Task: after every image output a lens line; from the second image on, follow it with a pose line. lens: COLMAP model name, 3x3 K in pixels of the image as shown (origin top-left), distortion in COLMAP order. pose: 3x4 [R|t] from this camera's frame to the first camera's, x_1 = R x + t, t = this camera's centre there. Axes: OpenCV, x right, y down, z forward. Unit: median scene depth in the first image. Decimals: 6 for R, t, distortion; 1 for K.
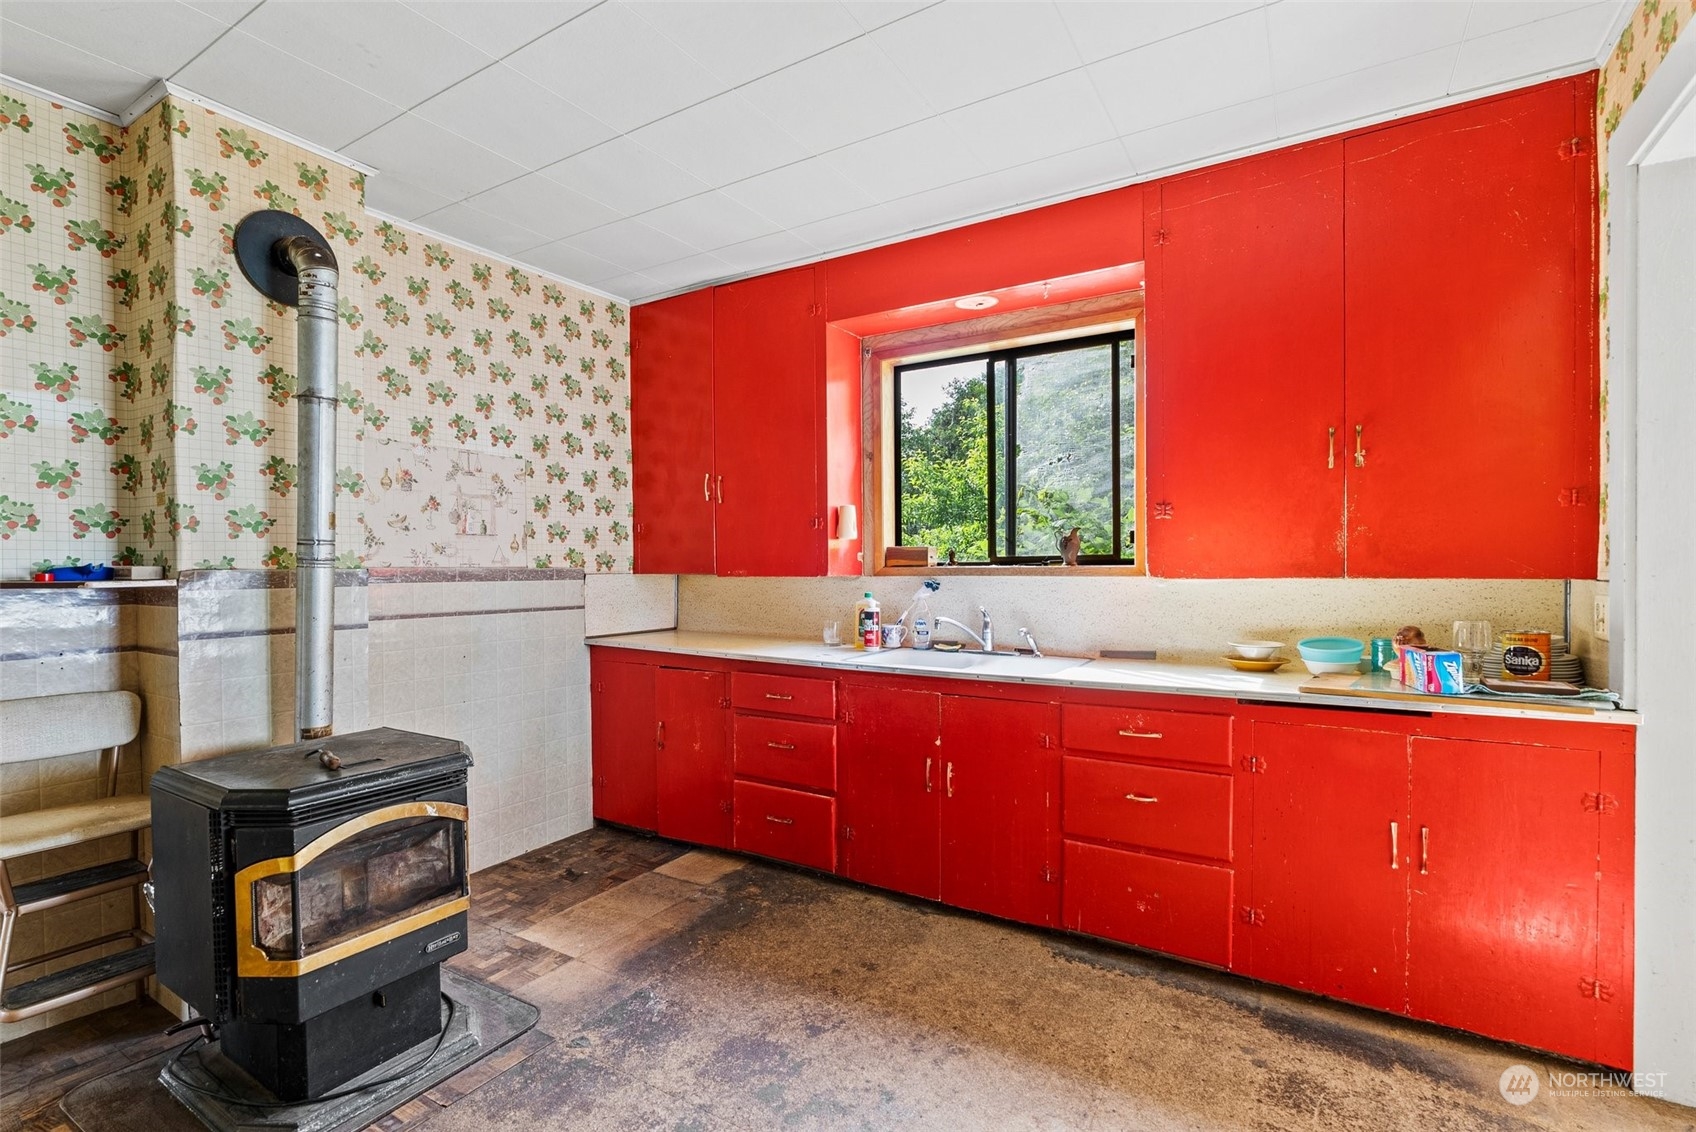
lens RADIAL K [[788.6, 0, 844.8], [0, 788.6, 580.1], [0, 0, 1]] dist [-0.001890, 0.000099]
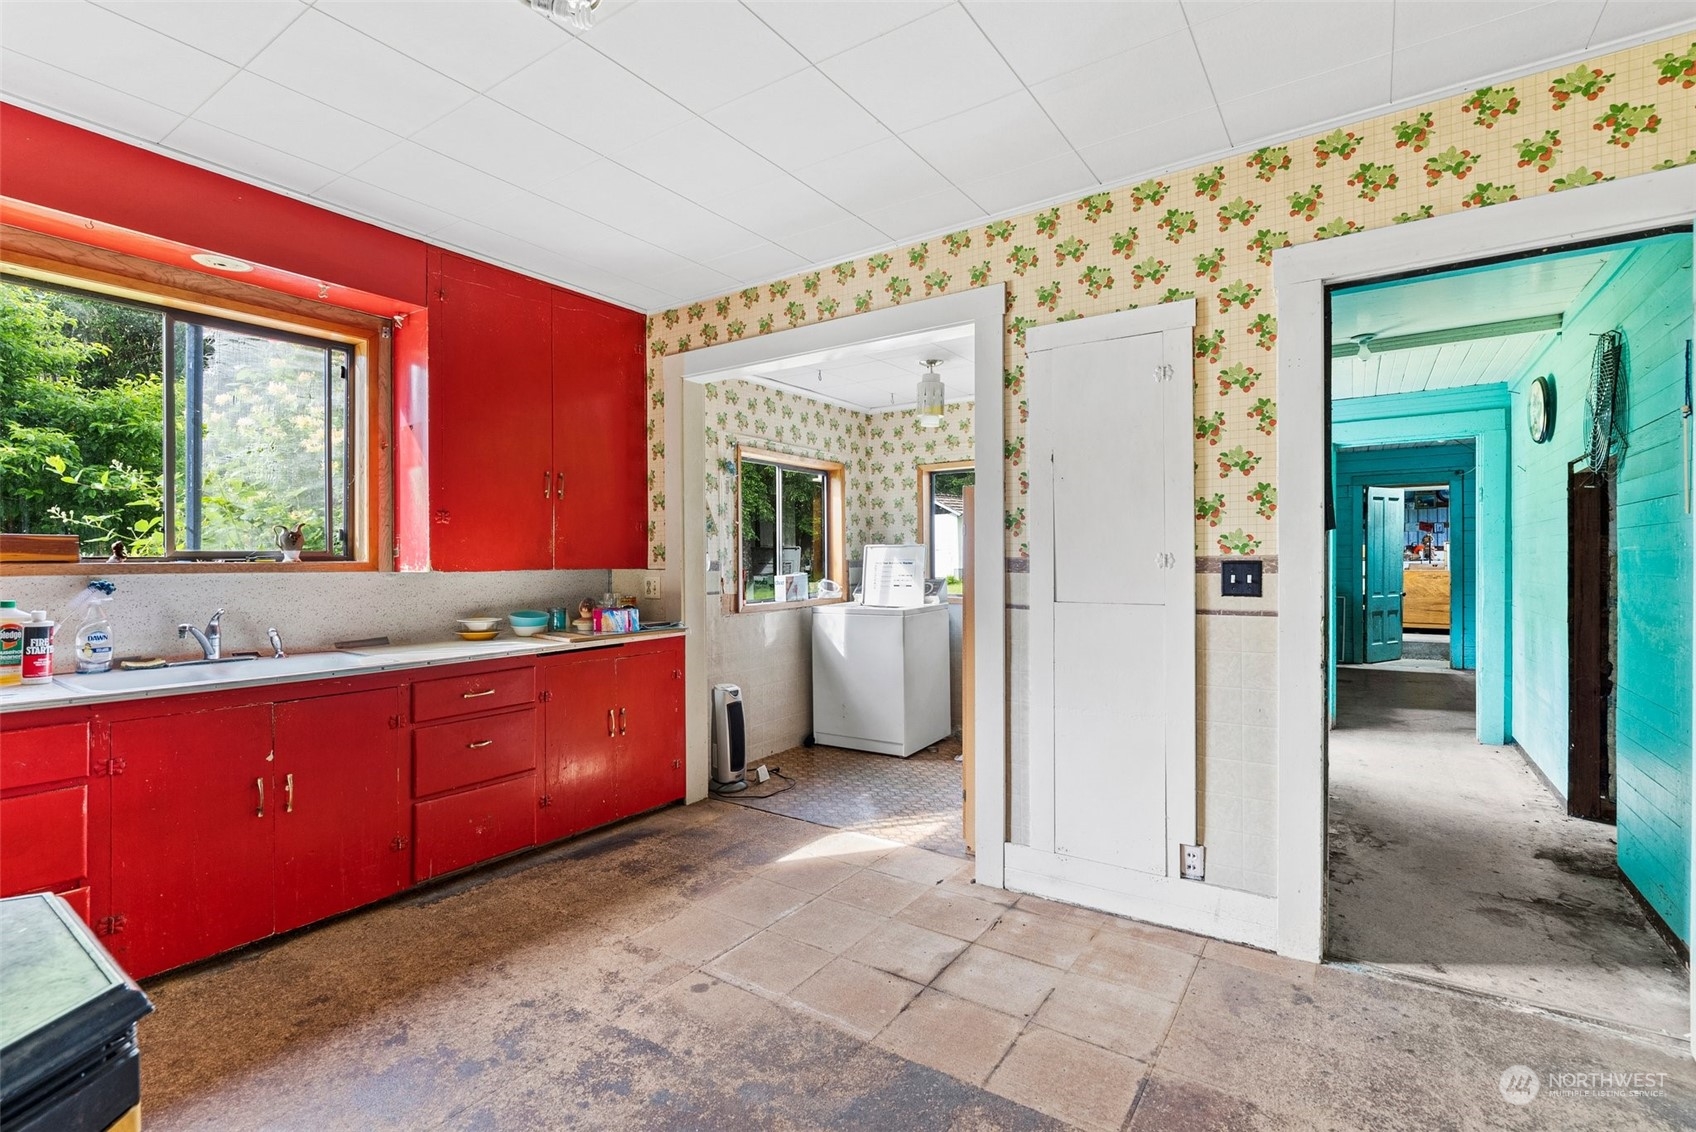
lens RADIAL K [[774.4, 0, 851.6], [0, 774.4, 560.2], [0, 0, 1]] dist [-0.000757, 0.000482]
pose [[0.042052, 0.005275, 0.999102, -0.740287], [0.019411, 0.999793, -0.006096, -0.000874], [-0.998927, 0.019650, 0.041940, 0.298590]]
